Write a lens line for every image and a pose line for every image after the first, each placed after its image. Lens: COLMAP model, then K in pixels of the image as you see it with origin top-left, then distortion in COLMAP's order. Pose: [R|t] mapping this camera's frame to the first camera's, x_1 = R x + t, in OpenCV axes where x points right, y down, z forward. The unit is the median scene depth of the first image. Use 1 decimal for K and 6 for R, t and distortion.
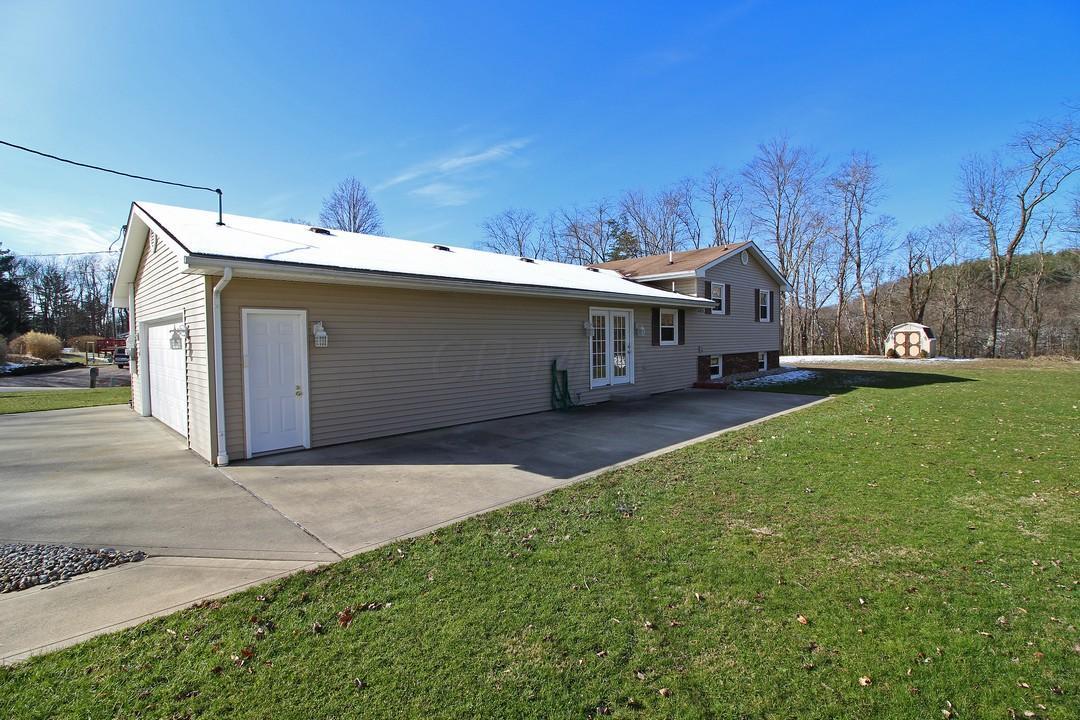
lens RADIAL K [[497.4, 0, 545.1], [0, 497.4, 354.1], [0, 0, 1]] dist [0.001284, -0.011525]
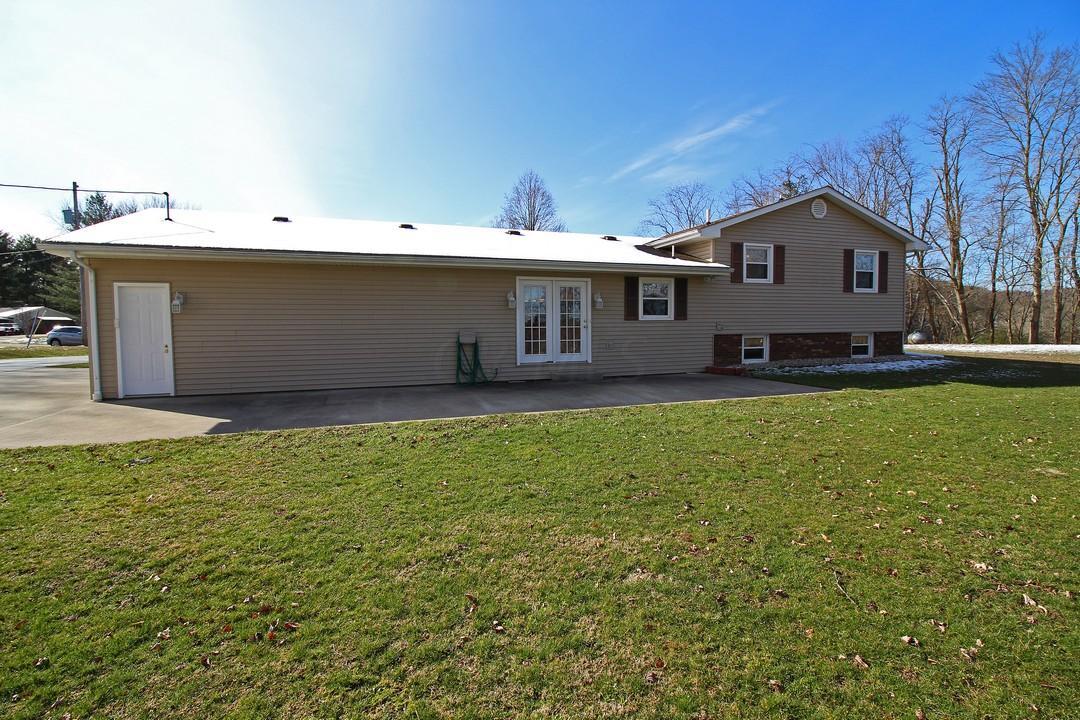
lens RADIAL K [[497.4, 0, 545.1], [0, 497.4, 354.1], [0, 0, 1]] dist [0.001284, -0.011525]
pose [[0.902563, 0.030364, -0.429486, 0.491894], [-0.017204, 0.999257, 0.034493, 0.015419], [0.430214, -0.023743, 0.902414, 0.160710]]
